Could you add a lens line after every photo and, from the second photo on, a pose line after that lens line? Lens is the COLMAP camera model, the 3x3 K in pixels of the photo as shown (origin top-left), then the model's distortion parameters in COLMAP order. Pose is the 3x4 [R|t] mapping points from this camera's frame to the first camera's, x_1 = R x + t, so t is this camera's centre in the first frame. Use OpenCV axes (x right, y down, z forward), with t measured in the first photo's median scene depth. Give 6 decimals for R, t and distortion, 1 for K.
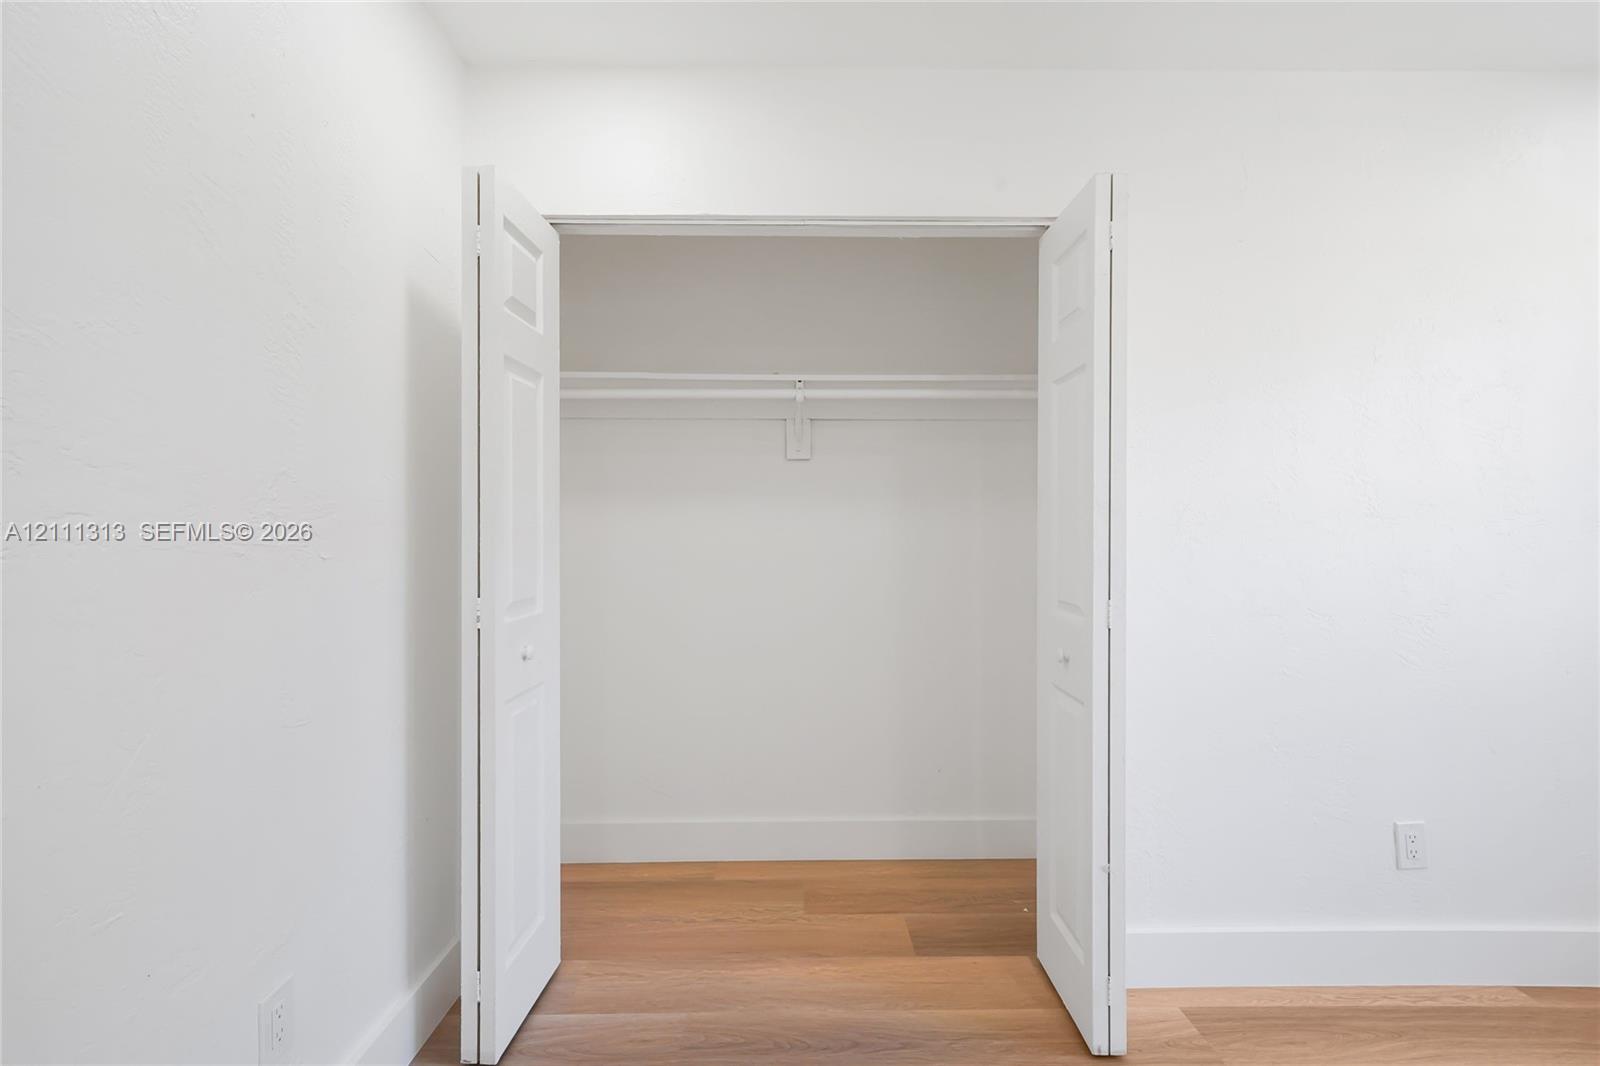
lens RADIAL K [[727.5, 0, 798.0], [0, 727.5, 529.7], [0, 0, 1]] dist [-0.003902, 0.003299]
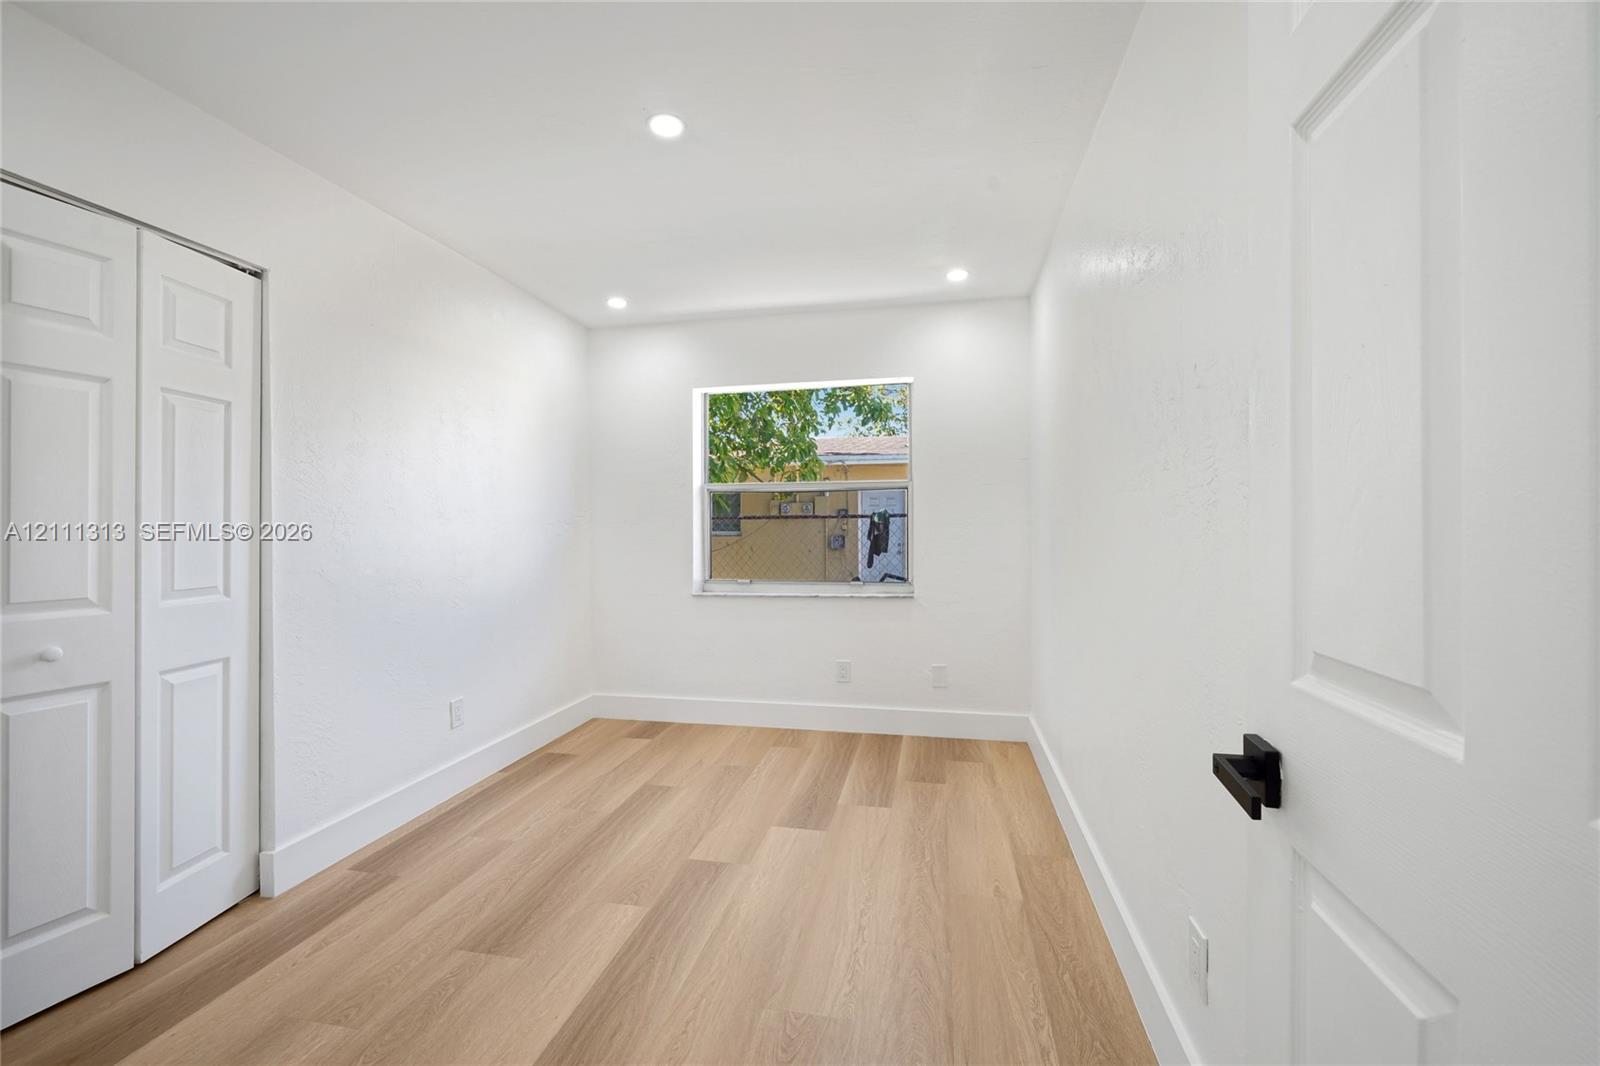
lens RADIAL K [[665.0, 0, 788.5], [0, 665.0, 532.4], [0, 0, 1]] dist [-0.001988, 0.002291]
pose [[0.211407, 0.002149, 0.977396, -0.563976], [-0.007679, 0.999970, -0.000538, -0.002477], [-0.977368, -0.007392, 0.211417, -0.107688]]
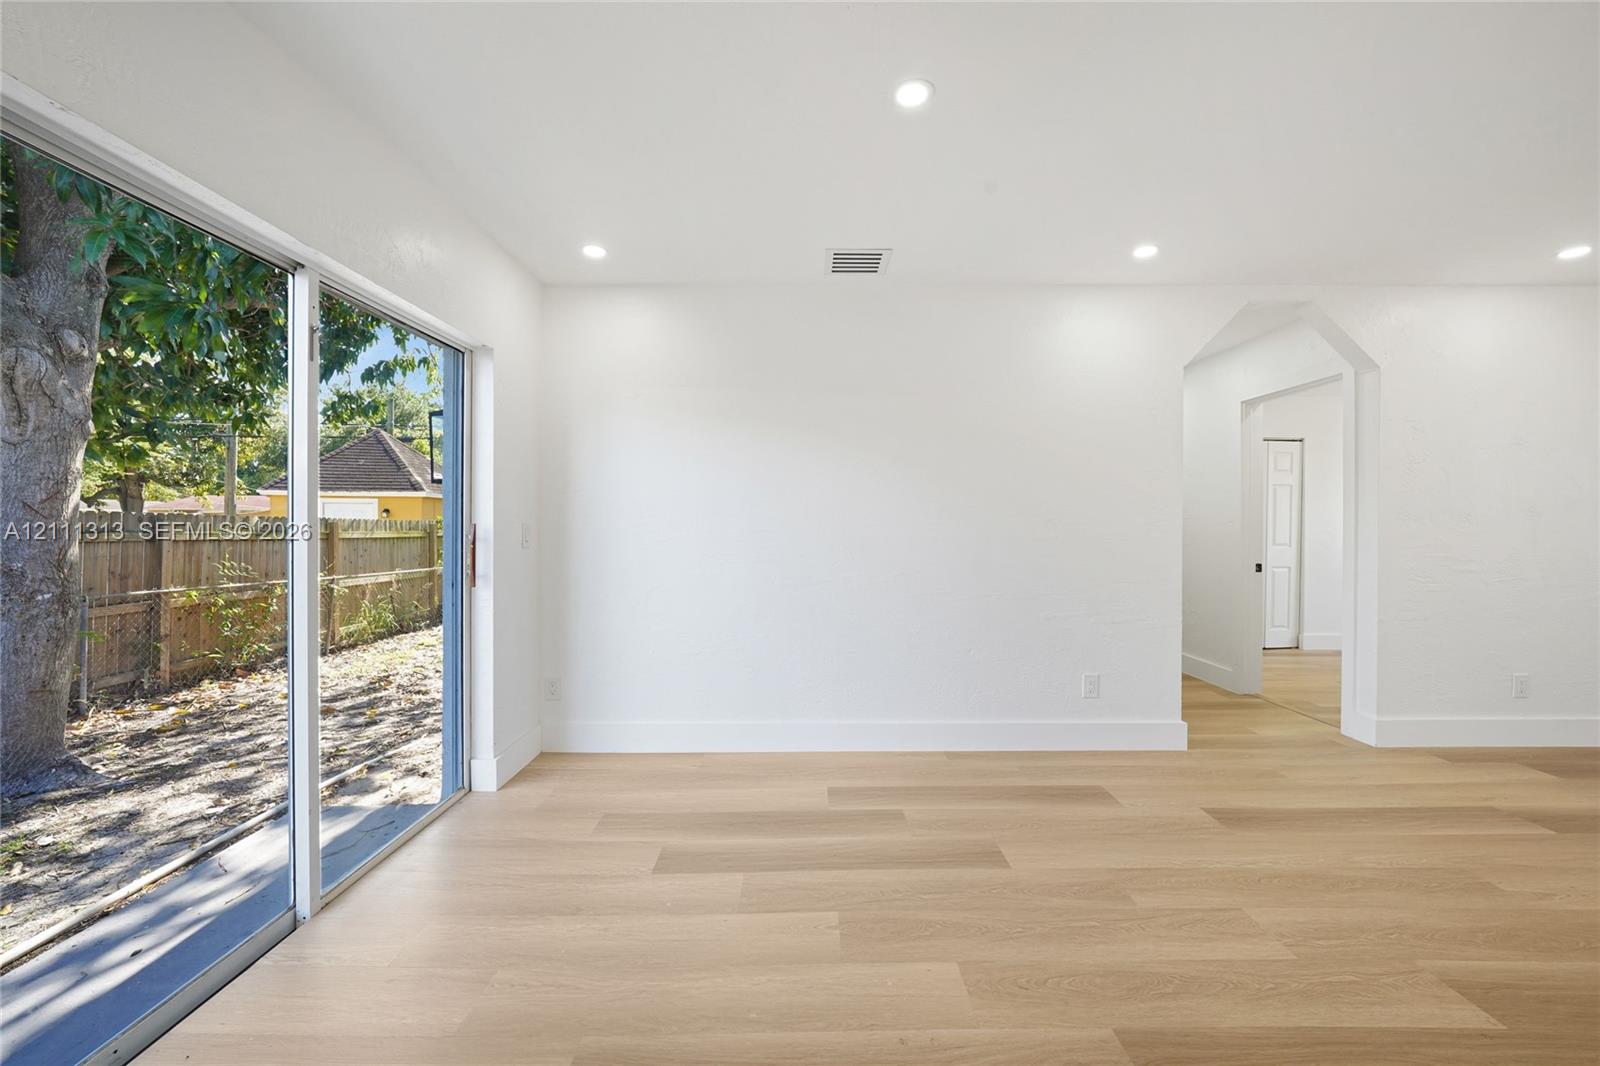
lens RADIAL K [[640.7, 0, 800.4], [0, 640.7, 531.2], [0, 0, 1]] dist [-0.010417, 0.002963]
pose [[0.999953, 0.009664, -0.000484, -2.288611], [-0.009654, 0.999783, 0.018437, -0.008848], [0.000662, -0.018431, 0.999830, -2.359485]]
